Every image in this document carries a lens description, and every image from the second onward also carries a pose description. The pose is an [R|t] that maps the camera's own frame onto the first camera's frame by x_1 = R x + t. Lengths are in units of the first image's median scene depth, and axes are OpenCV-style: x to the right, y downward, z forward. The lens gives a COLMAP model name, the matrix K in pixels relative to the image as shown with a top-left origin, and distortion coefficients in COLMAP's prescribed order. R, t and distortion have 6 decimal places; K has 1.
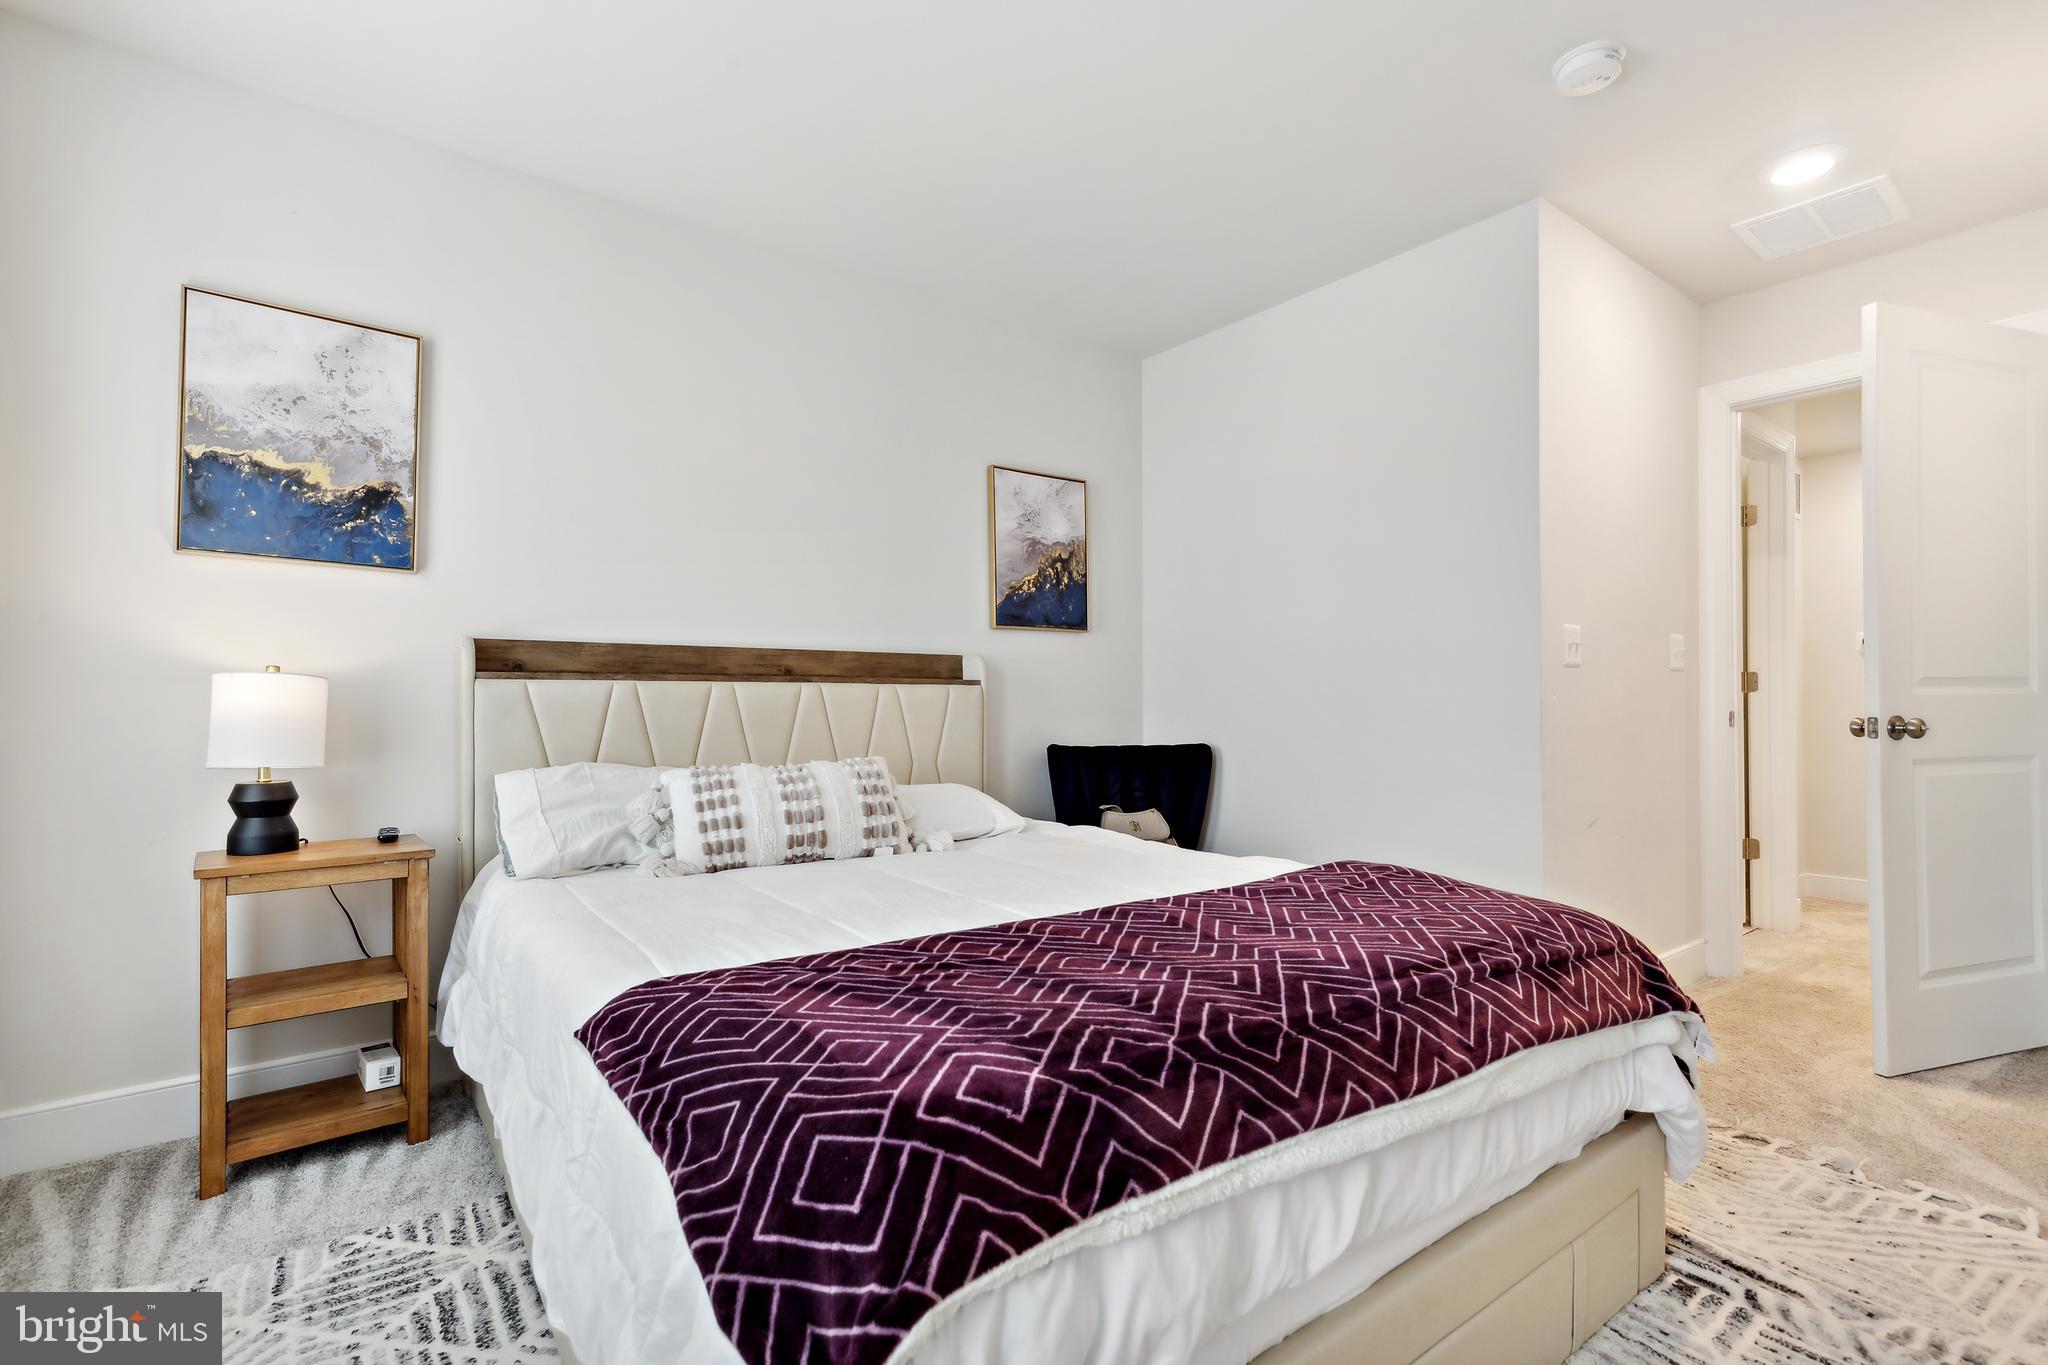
lens RADIAL K [[932.1, 0, 1023.0], [0, 932.1, 697.4], [0, 0, 1]] dist [0.001950, 0.000056]
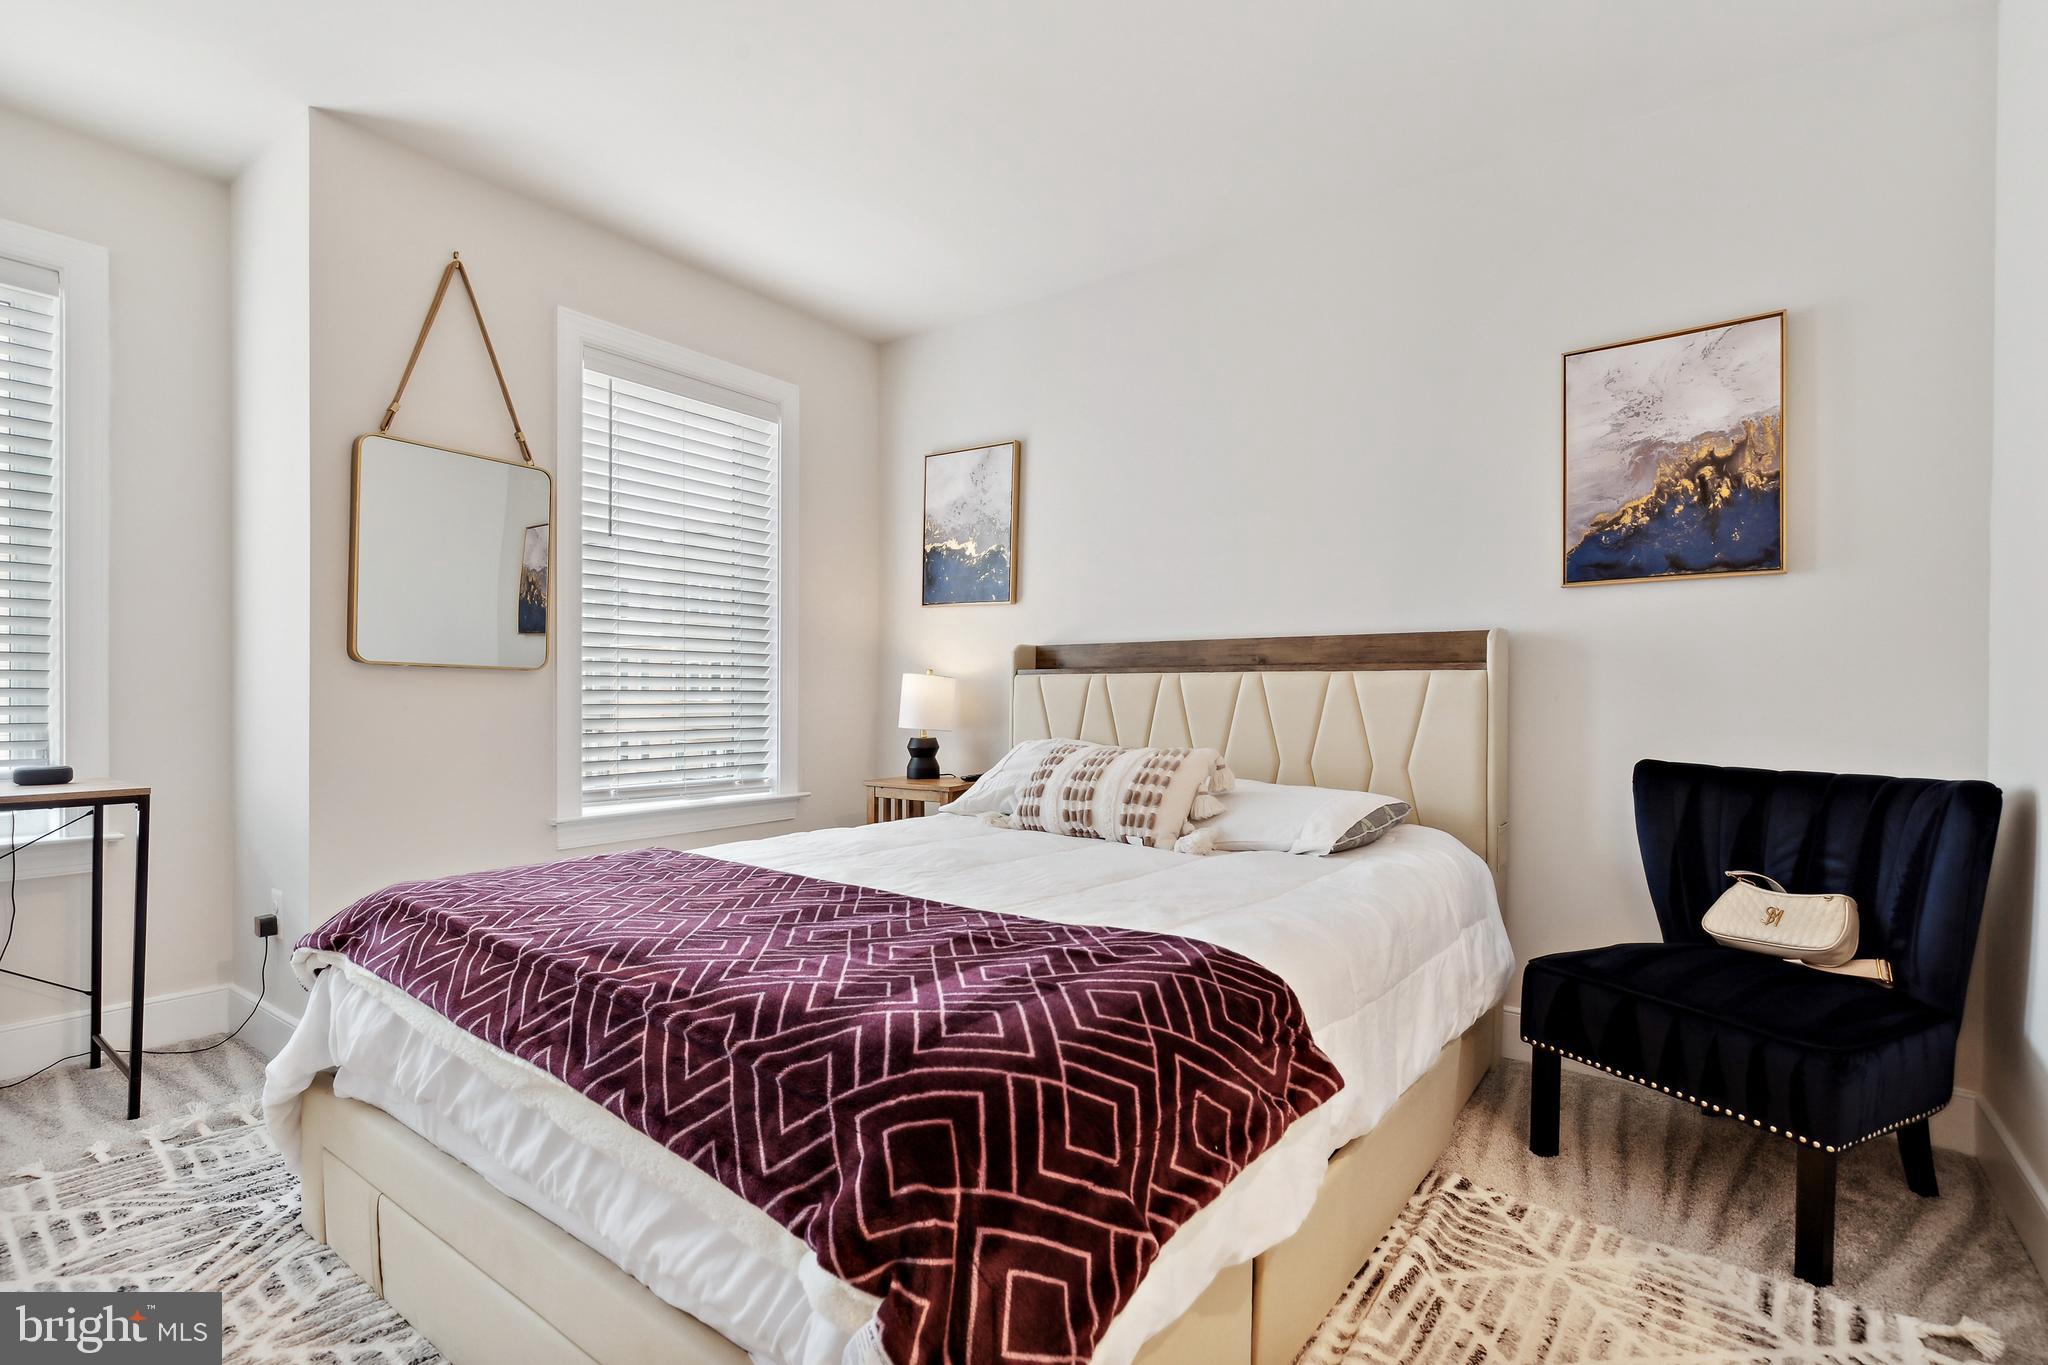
lens RADIAL K [[944.6, 0, 1029.4], [0, 944.6, 700.2], [0, 0, 1]] dist [0.003515, 0.000285]
pose [[0.277176, 0.011828, -0.960746, 0.577363], [0.001601, 0.999917, 0.012772, 0.000754], [0.960818, -0.005079, 0.277134, 0.446260]]
